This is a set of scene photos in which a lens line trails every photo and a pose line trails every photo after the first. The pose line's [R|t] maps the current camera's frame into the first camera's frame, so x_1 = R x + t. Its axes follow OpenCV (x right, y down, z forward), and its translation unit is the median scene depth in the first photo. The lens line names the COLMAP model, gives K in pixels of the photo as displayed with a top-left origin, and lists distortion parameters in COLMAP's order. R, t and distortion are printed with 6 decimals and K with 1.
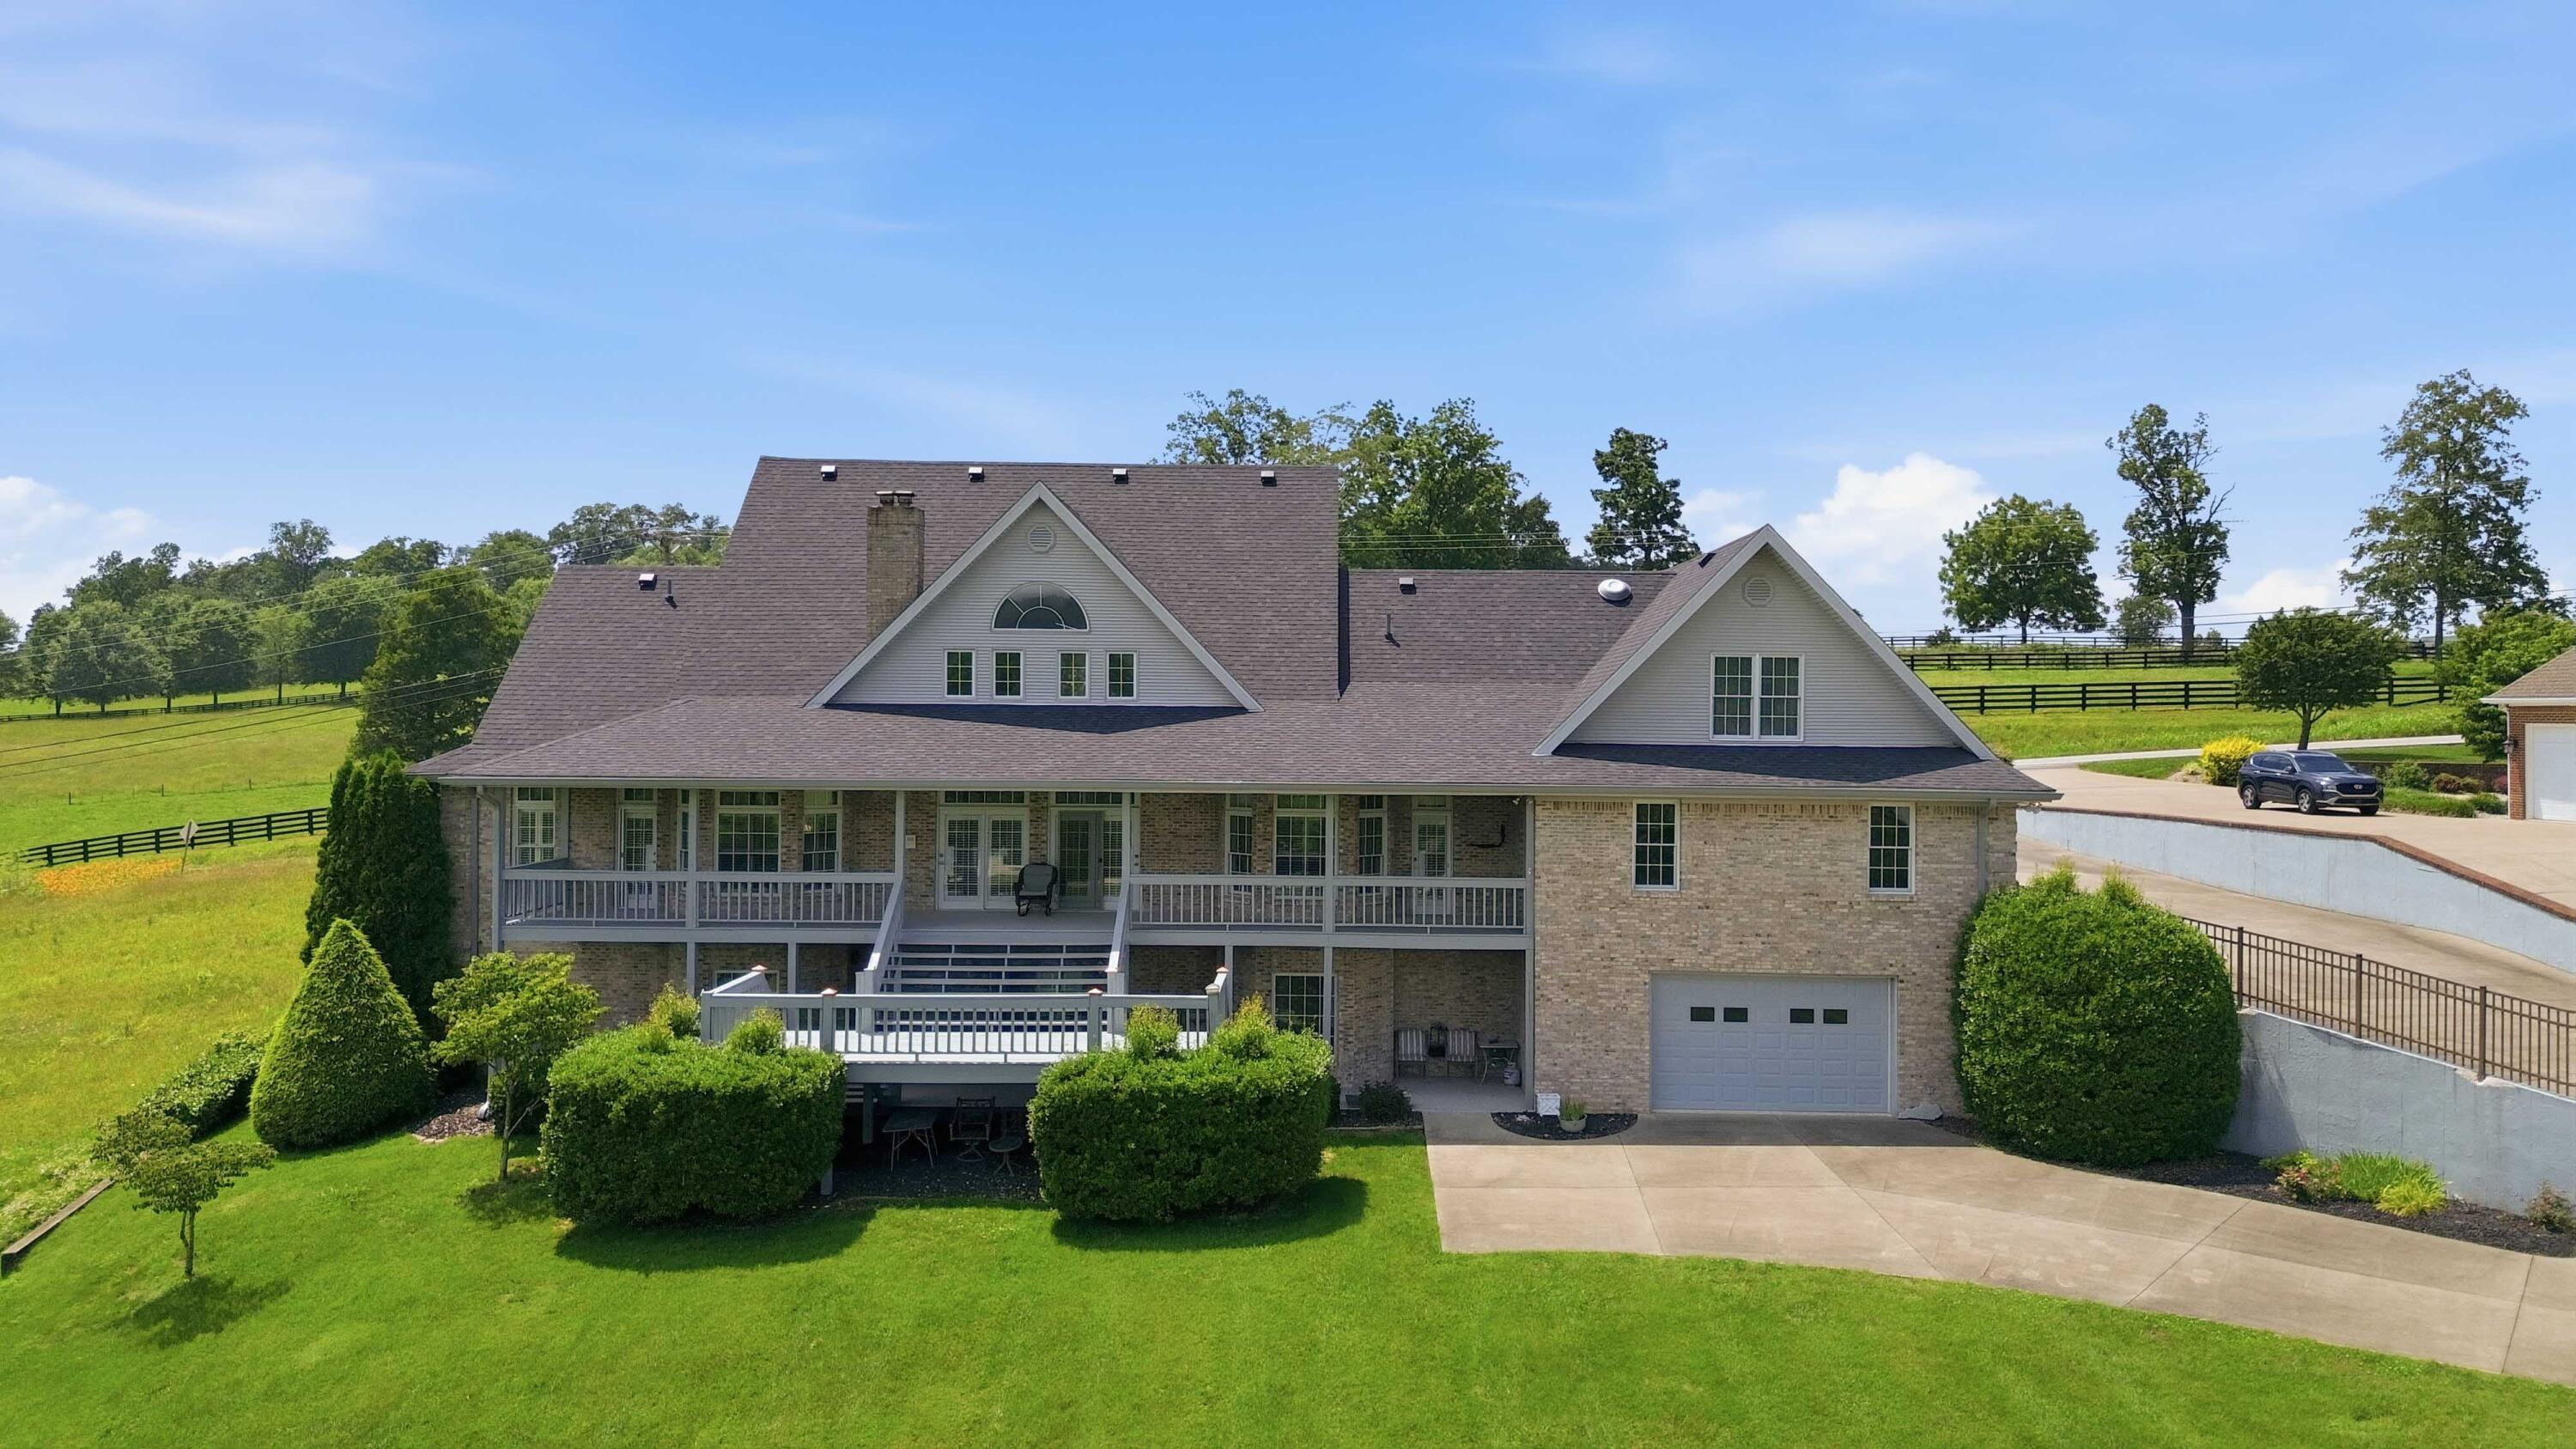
lens RADIAL K [[1833.6, 0, 1288.0], [0, 1833.6, 724.5], [0, 0, 1]] dist [0.113941, -0.136654]
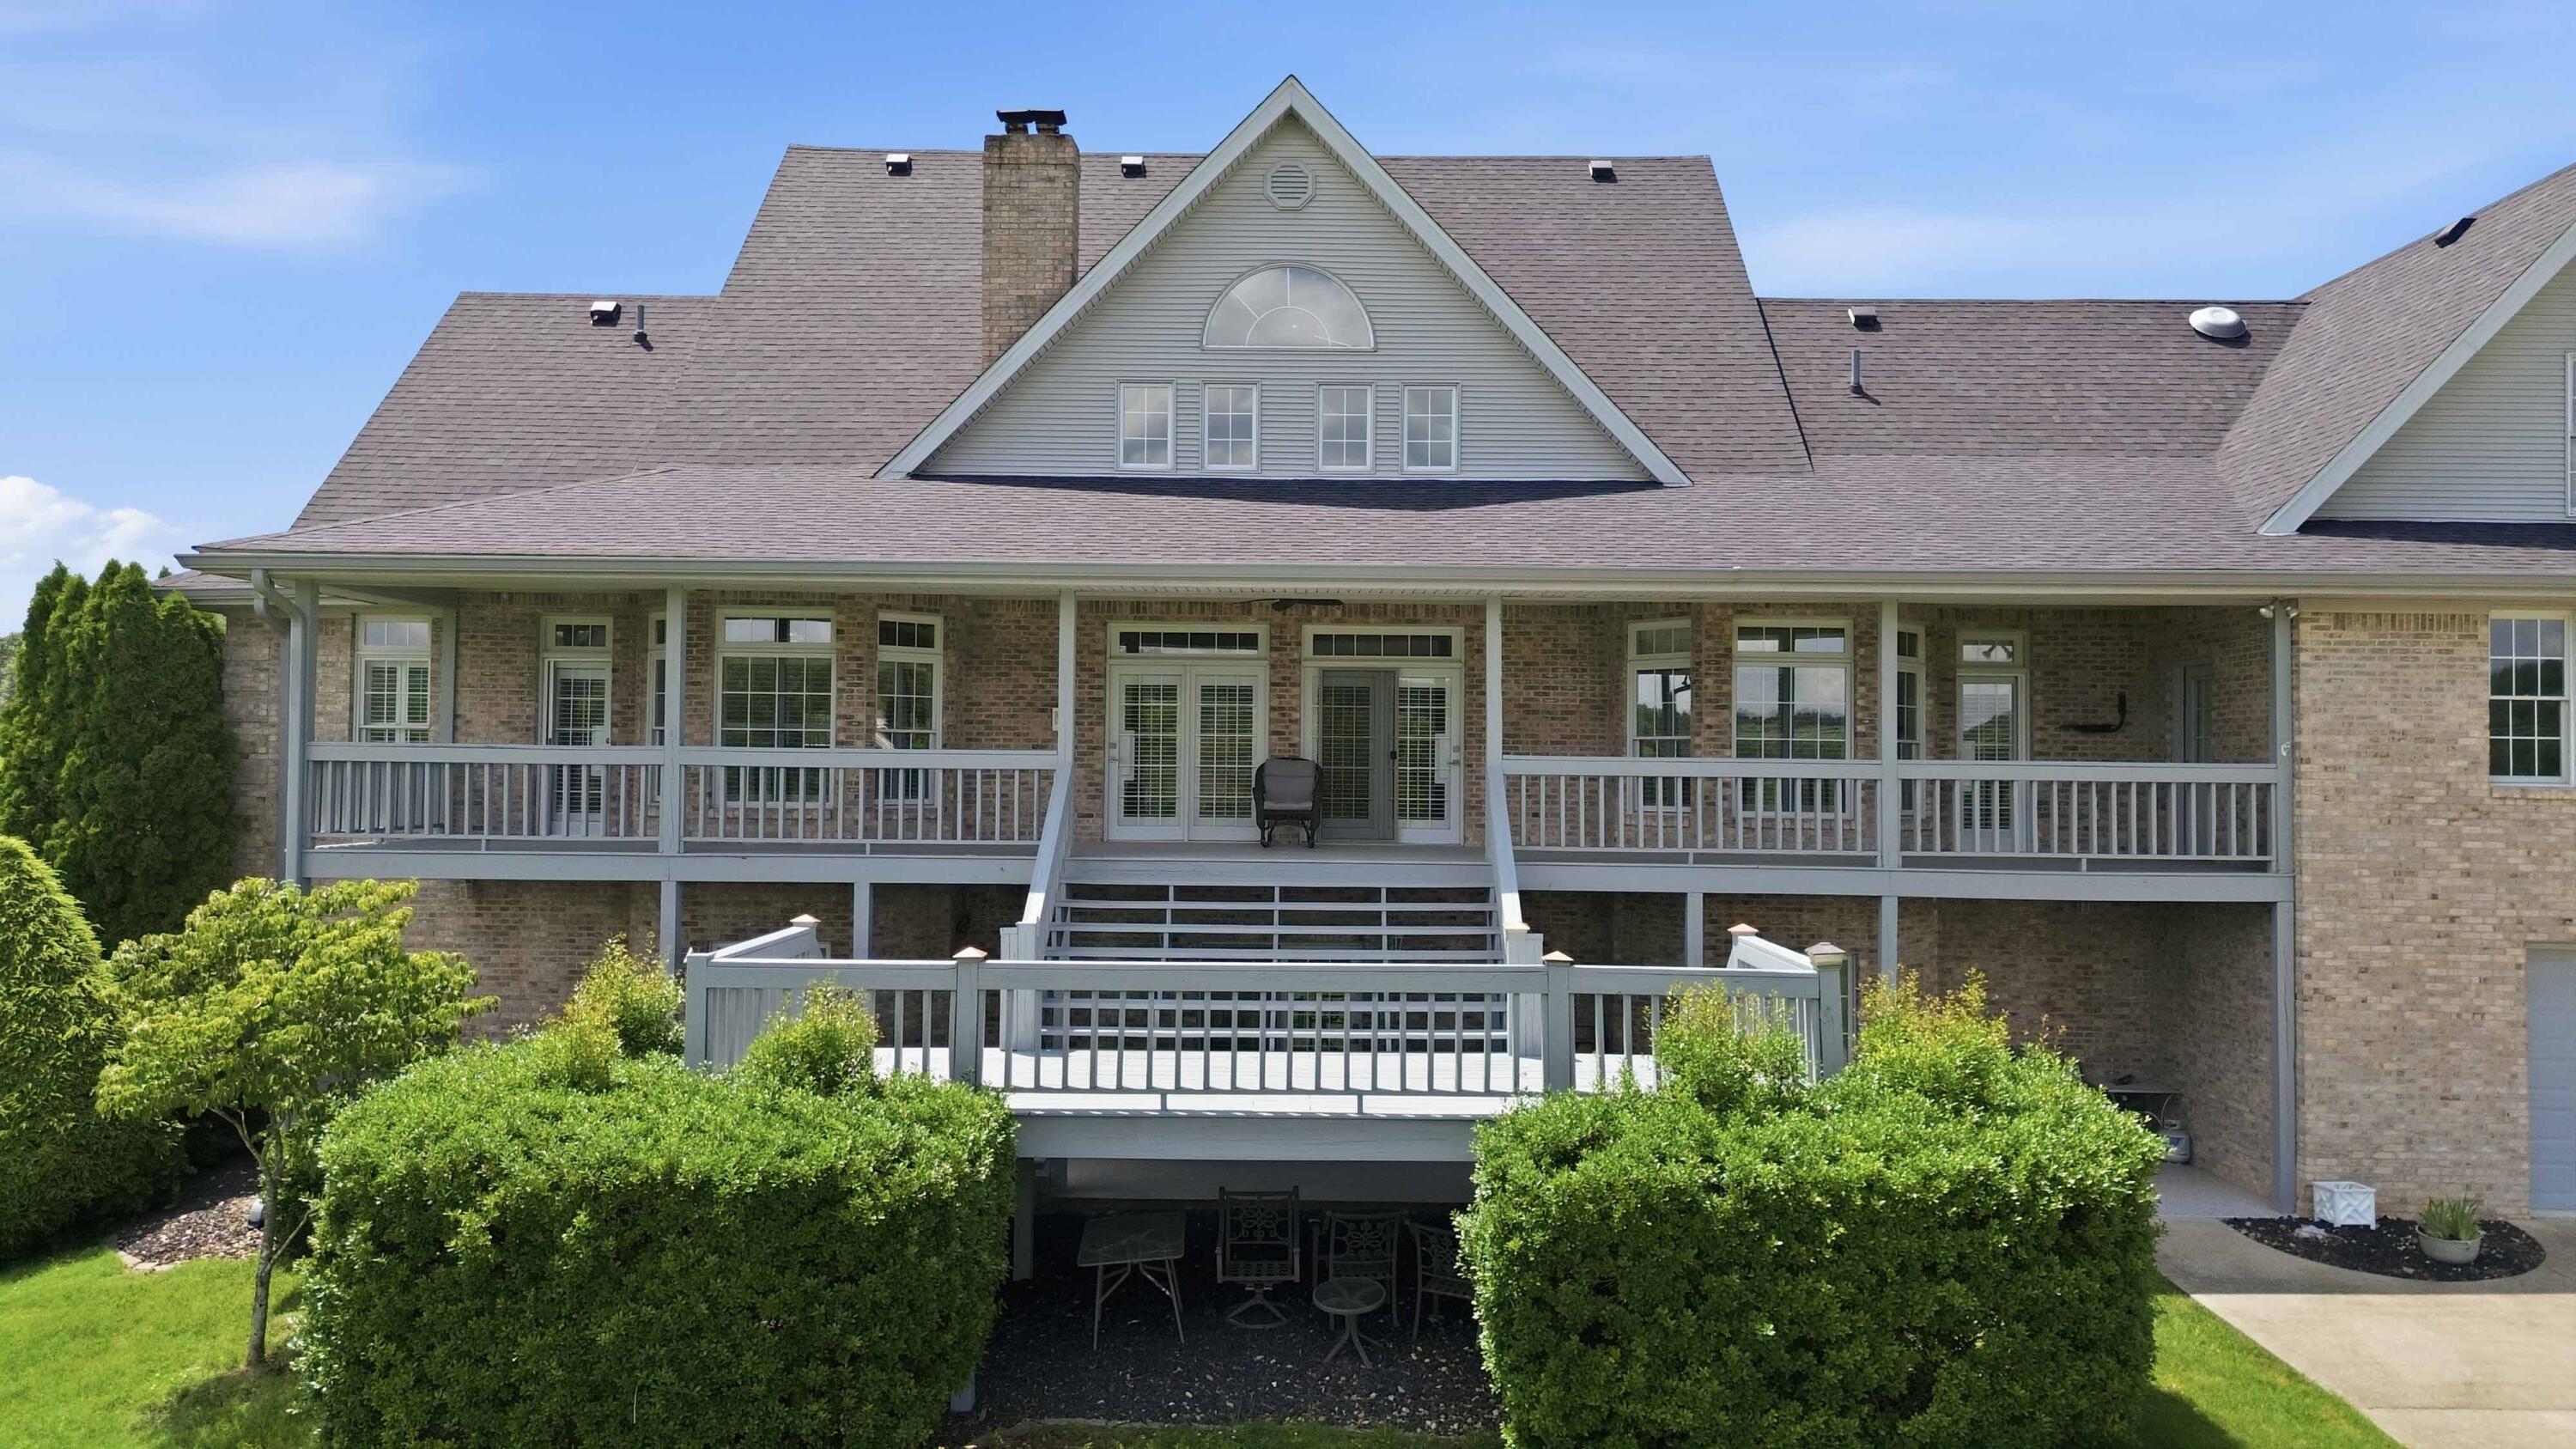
lens RADIAL K [[1833.6, 0, 1288.0], [0, 1833.6, 724.5], [0, 0, 1]] dist [0.113941, -0.136654]
pose [[0.999995, 0.001028, 0.002896, -0.149368], [-0.000951, 0.999648, -0.026506, 0.087132], [-0.002922, 0.026503, 0.999644, 0.476911]]
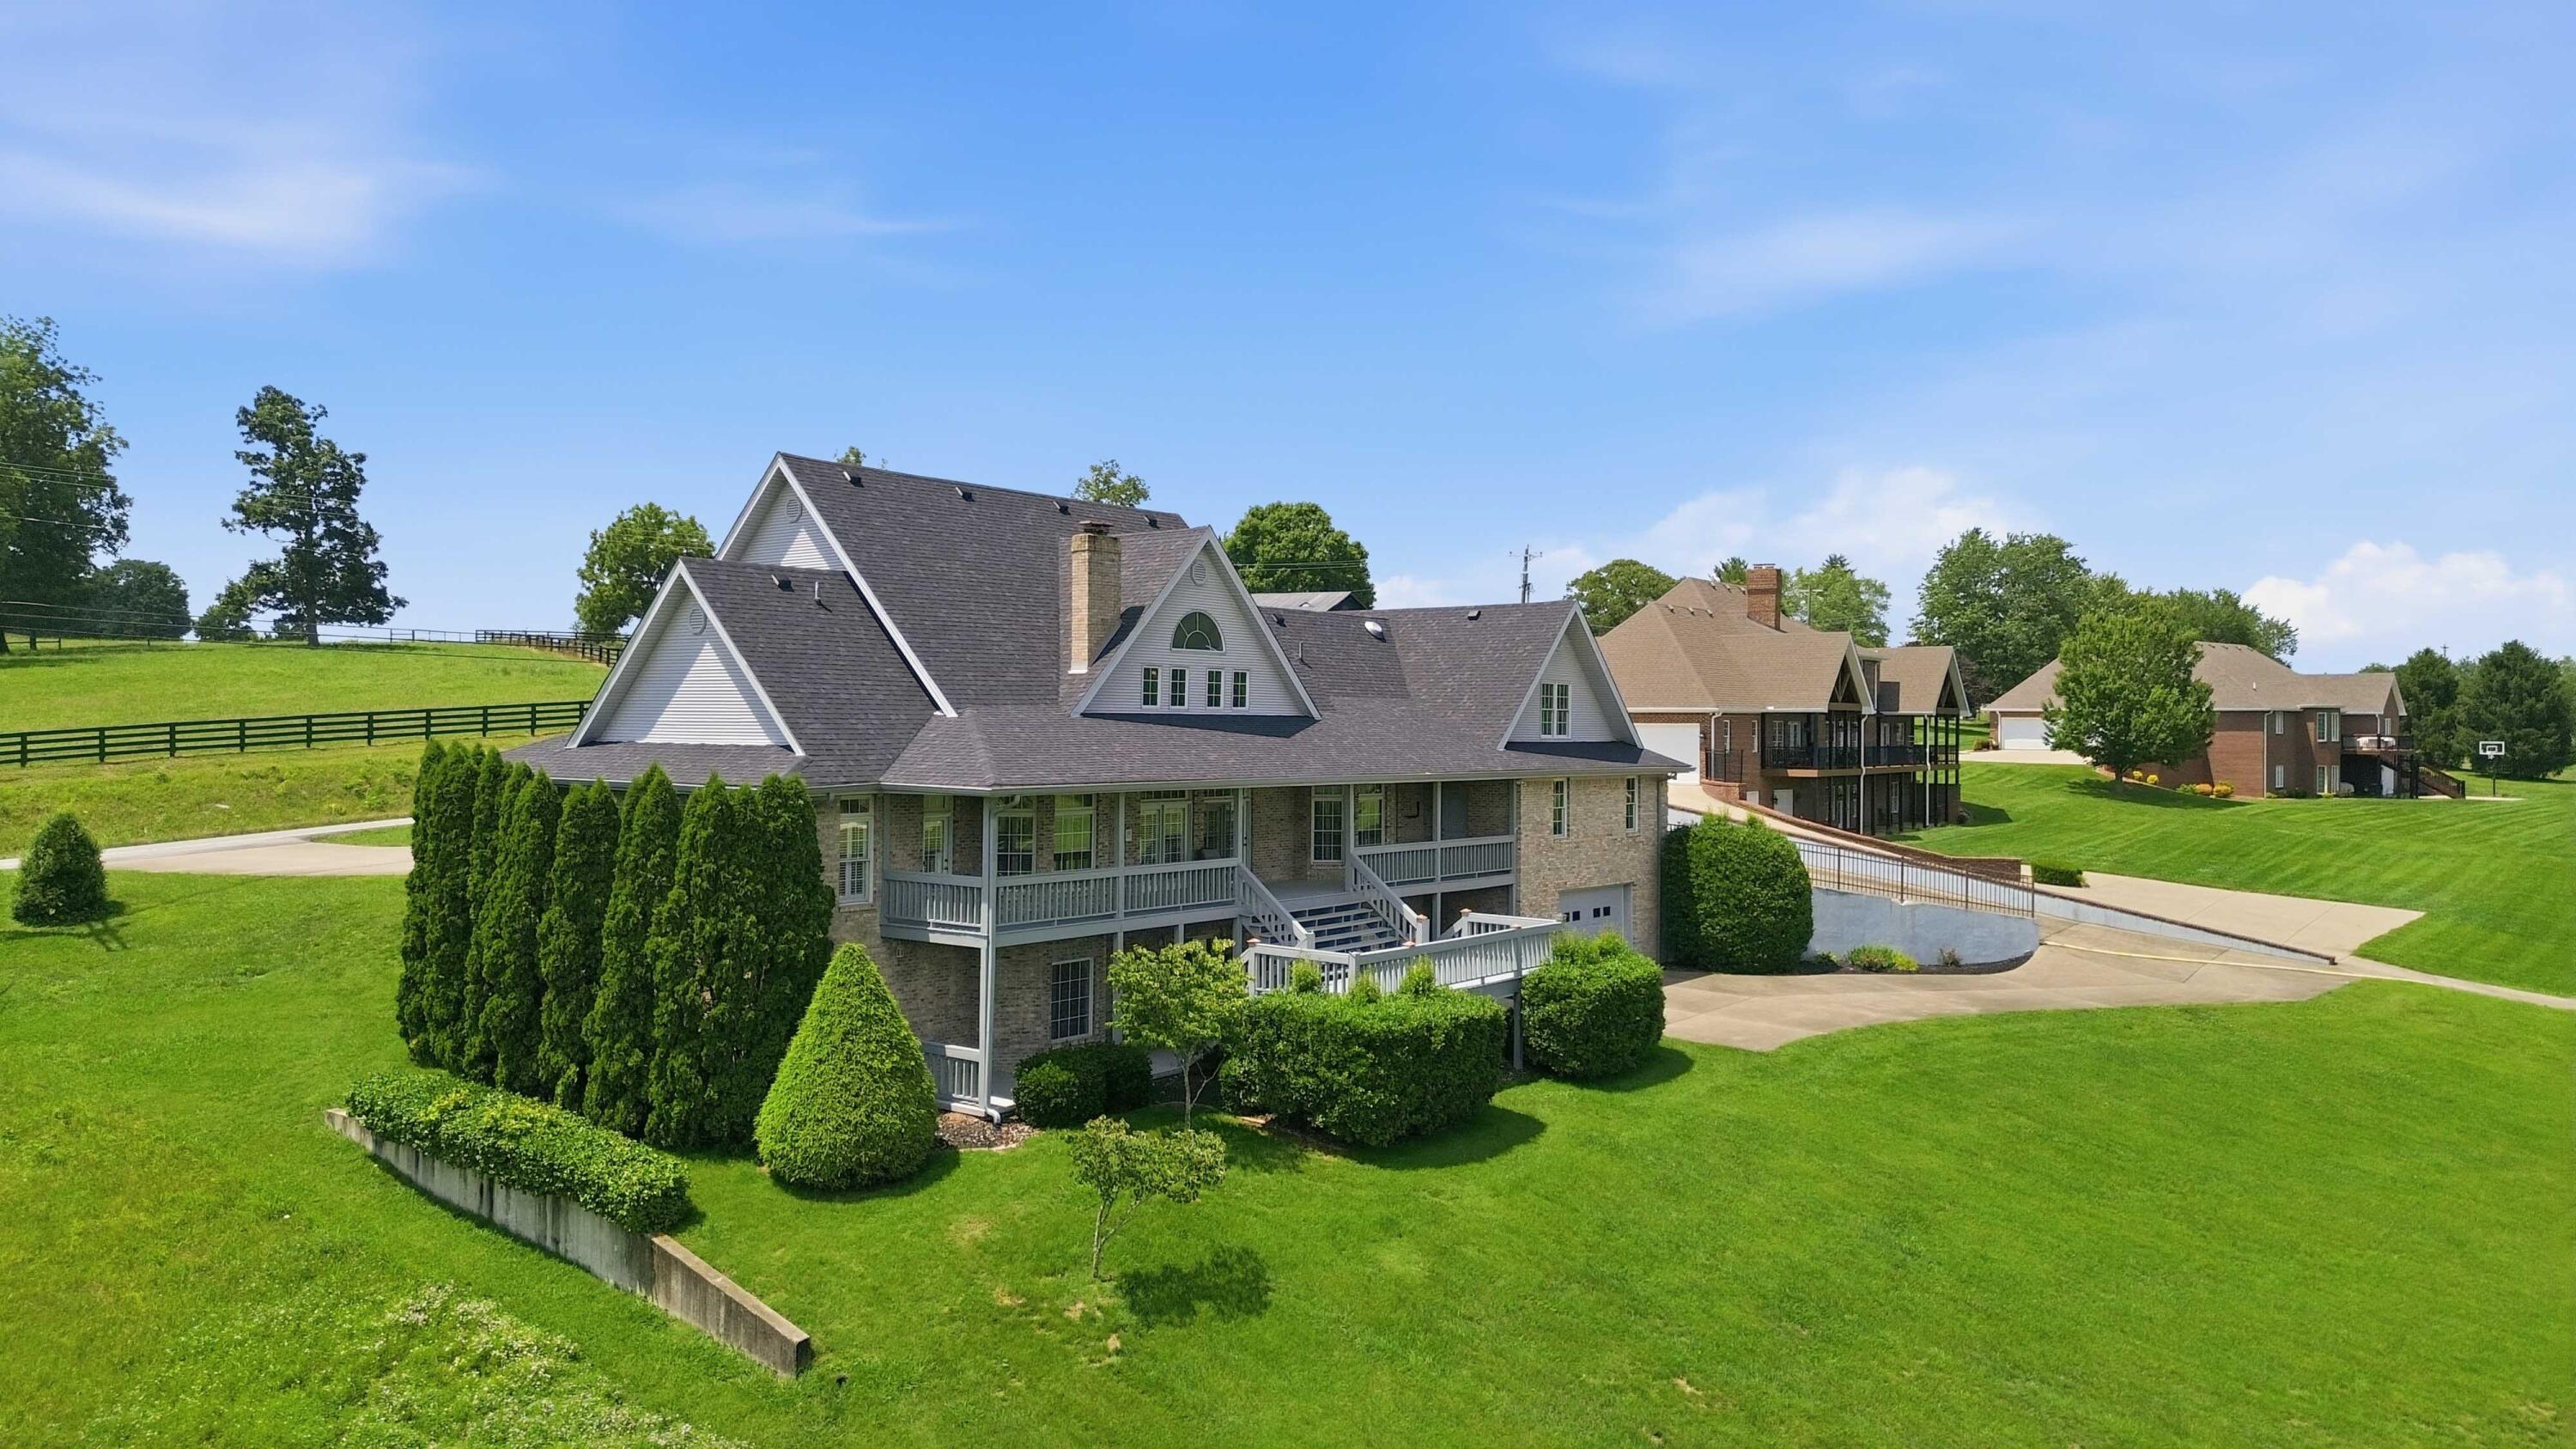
lens RADIAL K [[1833.6, 0, 1288.0], [0, 1833.6, 724.5], [0, 0, 1]] dist [0.113941, -0.136654]
pose [[0.610961, -0.004329, 0.791649, -1.129929], [-0.000845, 0.999981, 0.006121, -0.012416], [-0.791660, -0.004409, 0.610945, 0.254542]]
